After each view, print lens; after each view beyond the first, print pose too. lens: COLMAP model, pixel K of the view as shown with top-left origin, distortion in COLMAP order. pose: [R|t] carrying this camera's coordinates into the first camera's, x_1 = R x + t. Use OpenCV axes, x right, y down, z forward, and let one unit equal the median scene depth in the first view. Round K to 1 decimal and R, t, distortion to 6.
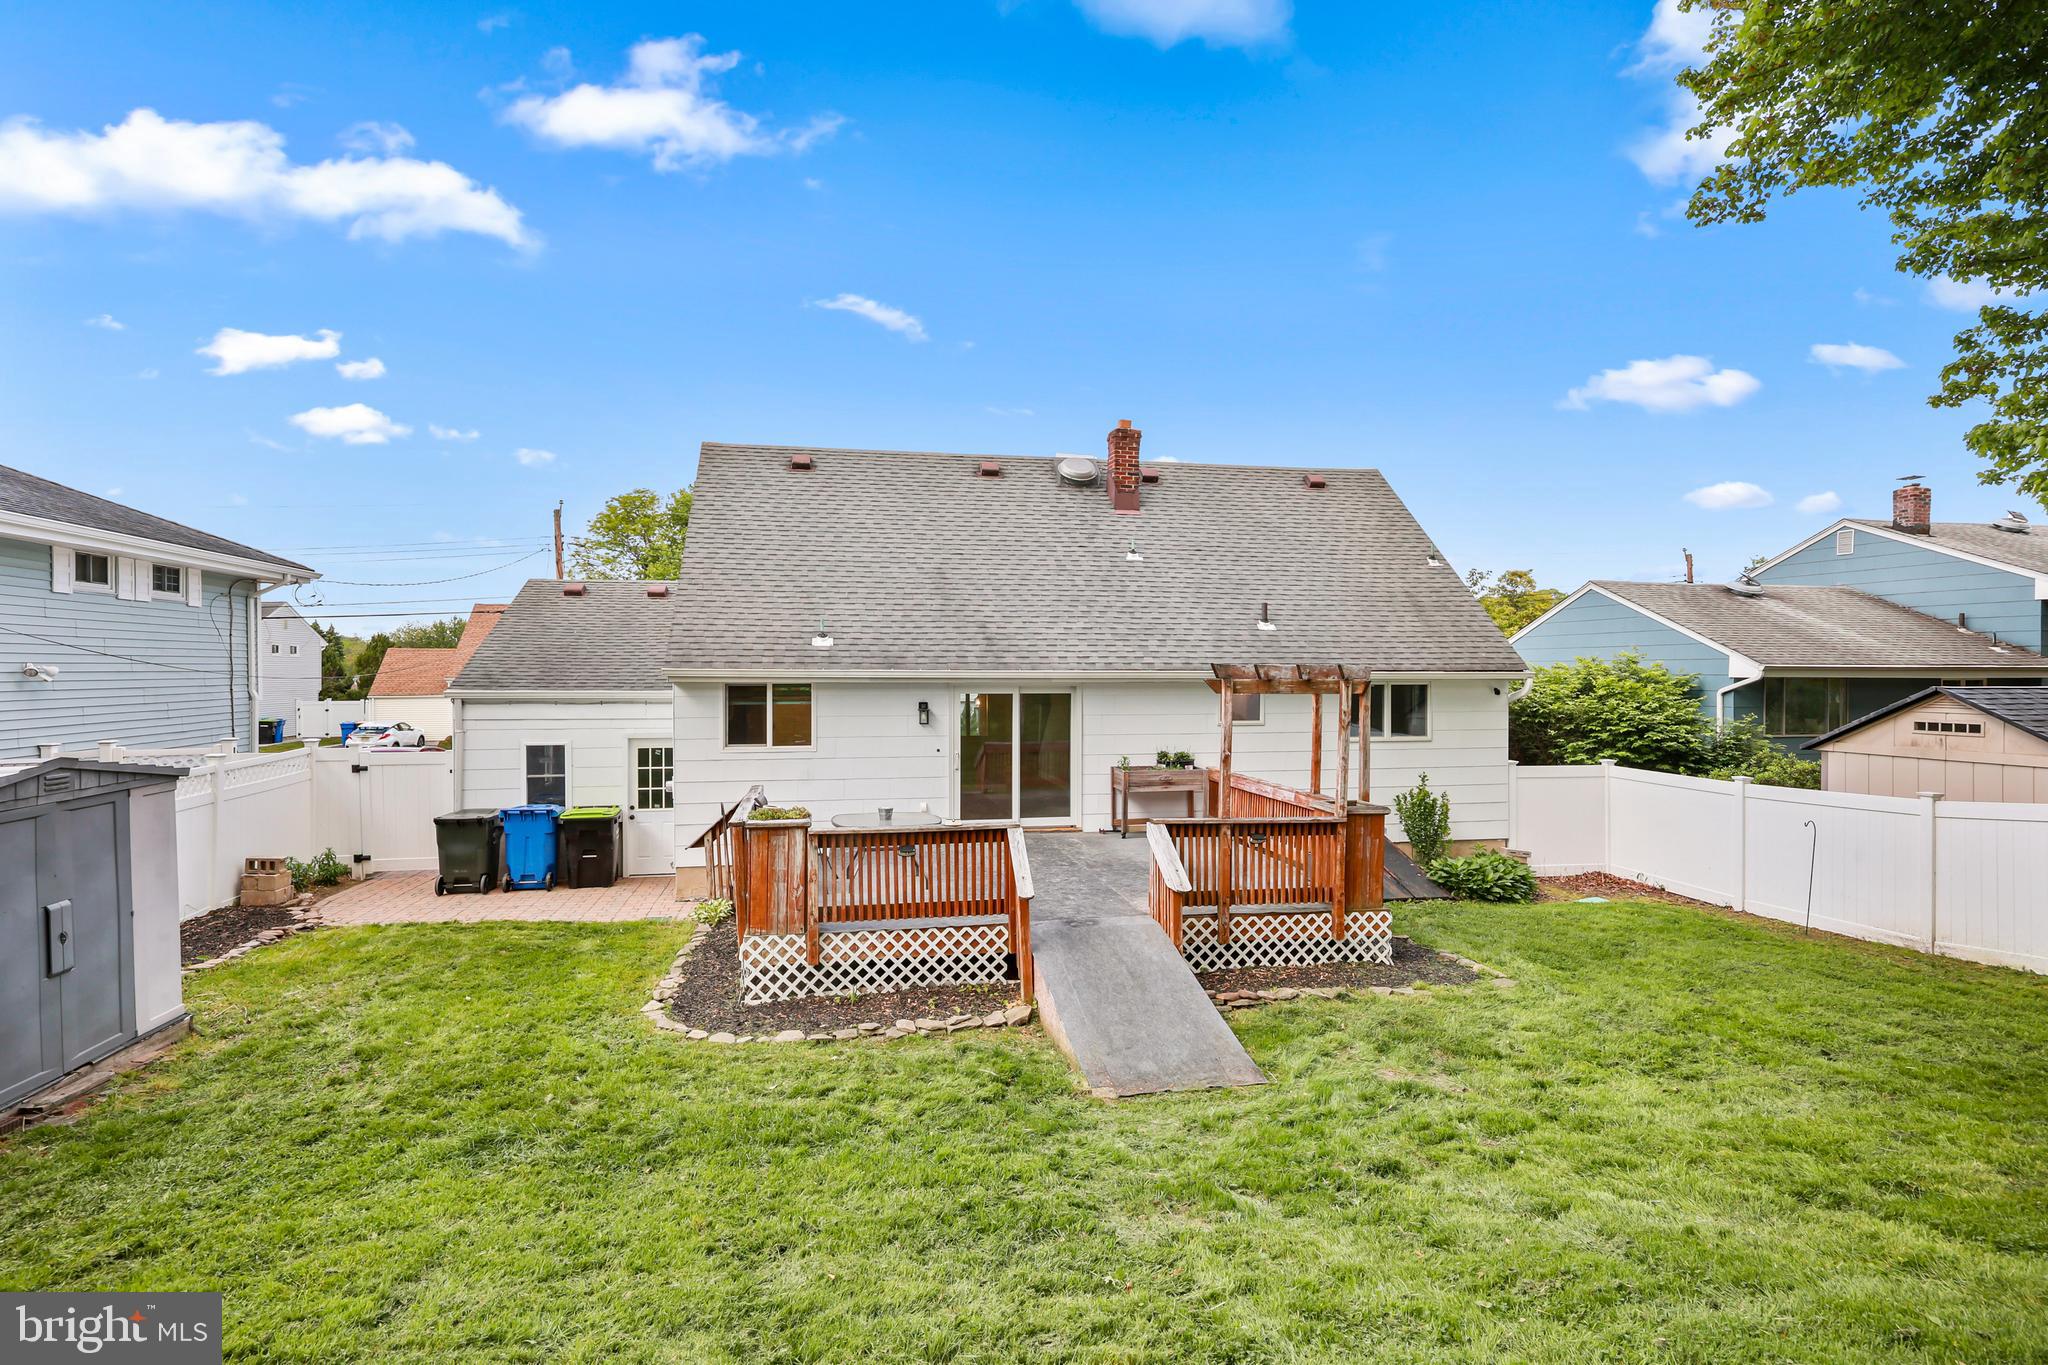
lens RADIAL K [[1054.7, 0, 1024.1], [0, 1054.7, 691.2], [0, 0, 1]] dist [0.000034, 0.000275]
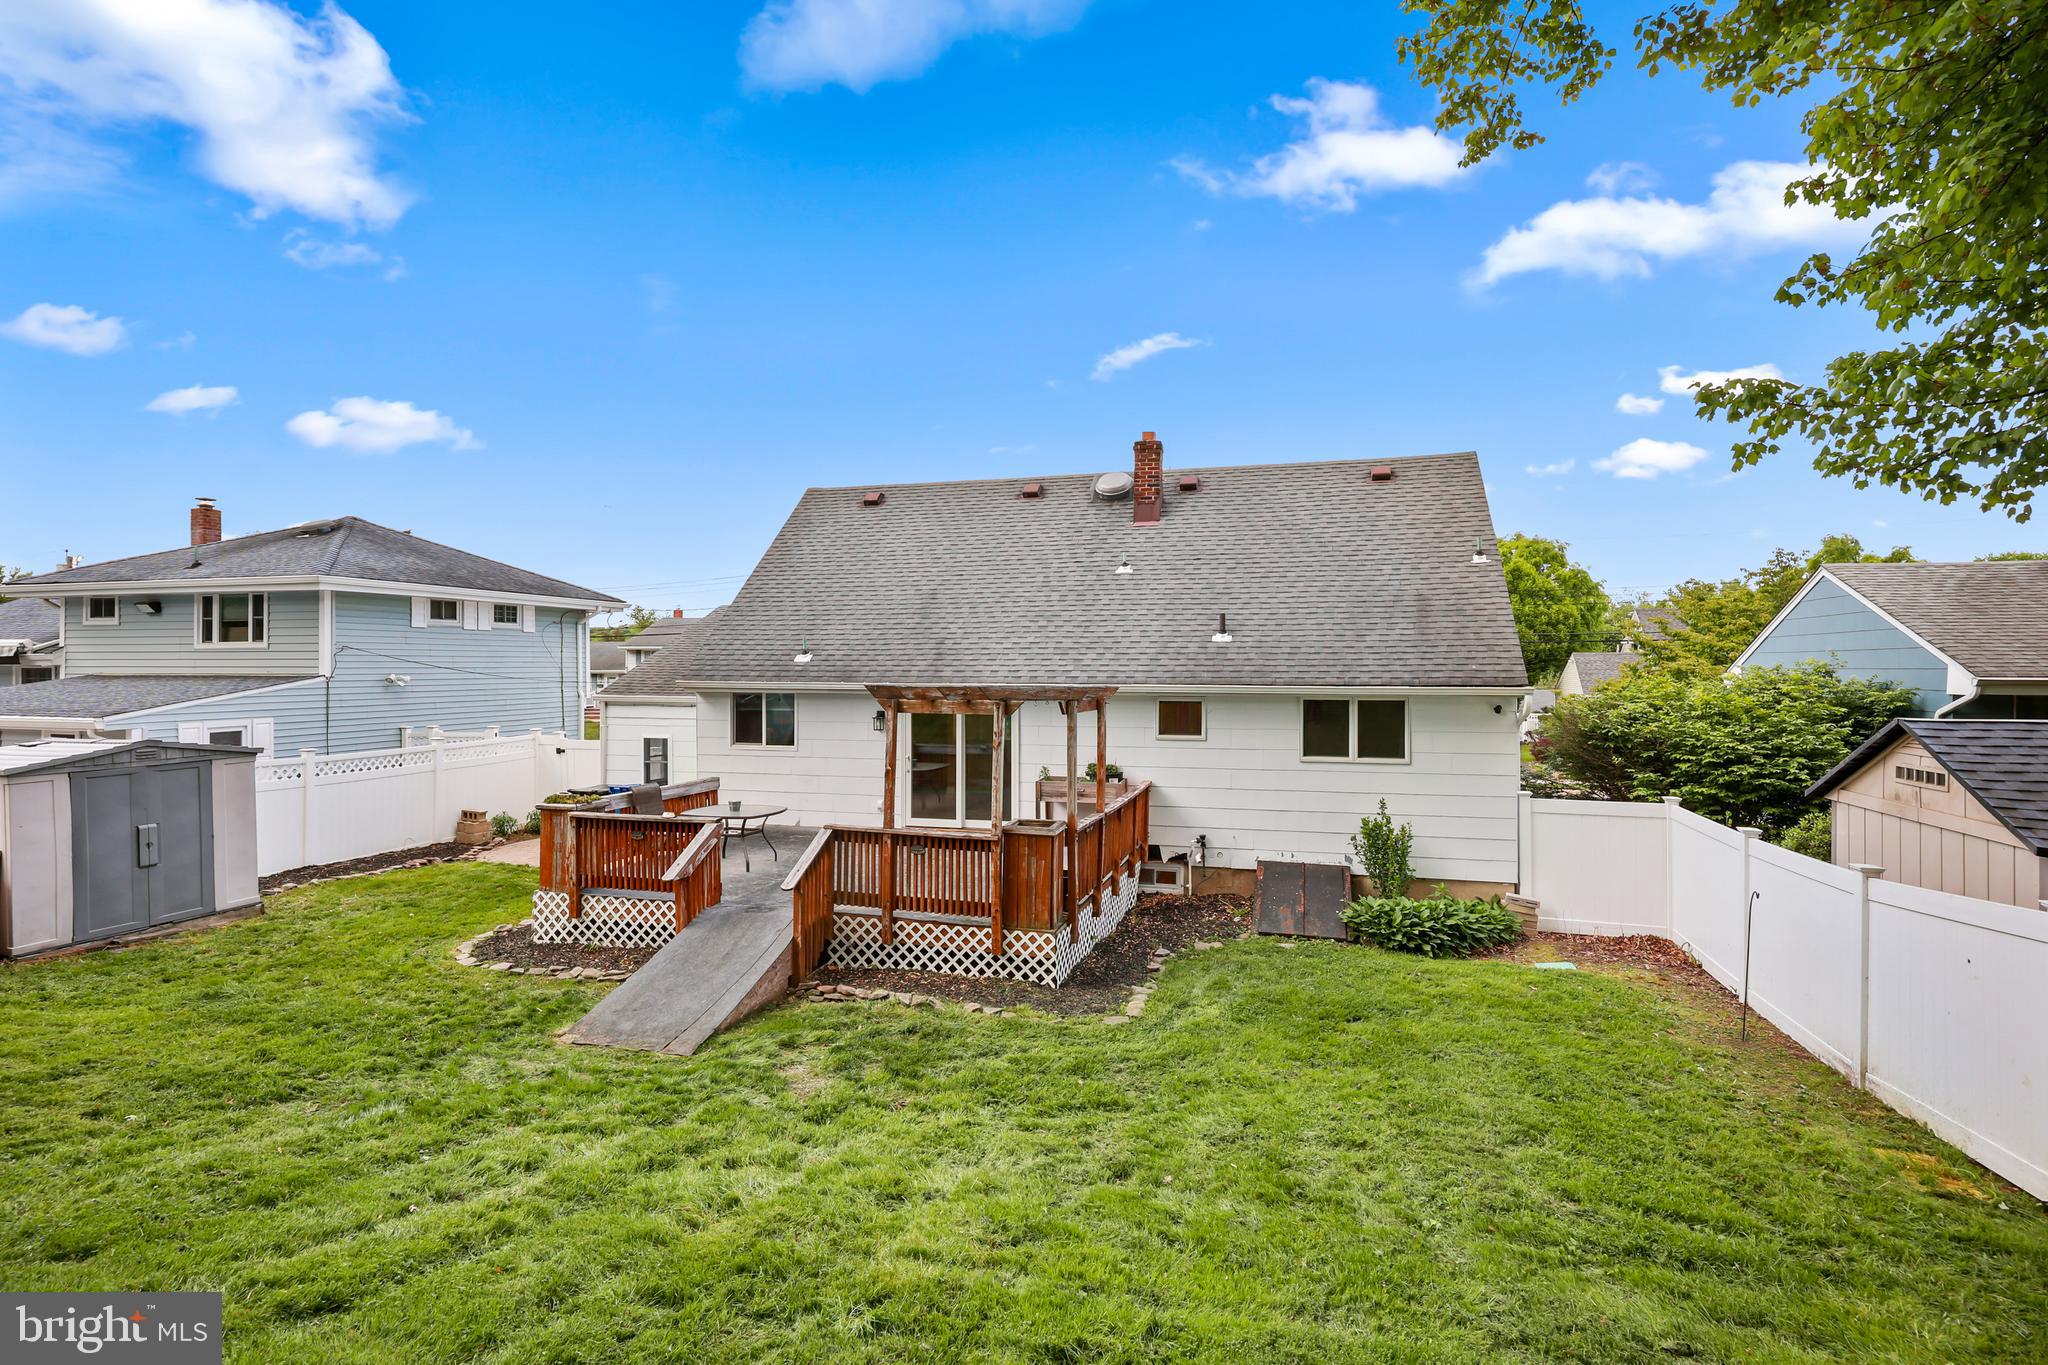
lens RADIAL K [[1041.4, 0, 1024.0], [0, 1041.4, 682.5], [0, 0, 1]] dist [-0.002382, -0.000600]
pose [[0.885474, 0.006332, -0.464645, 0.572813], [-0.008157, 0.999965, -0.001918, -0.019424], [0.464617, 0.005488, 0.885495, 0.086218]]
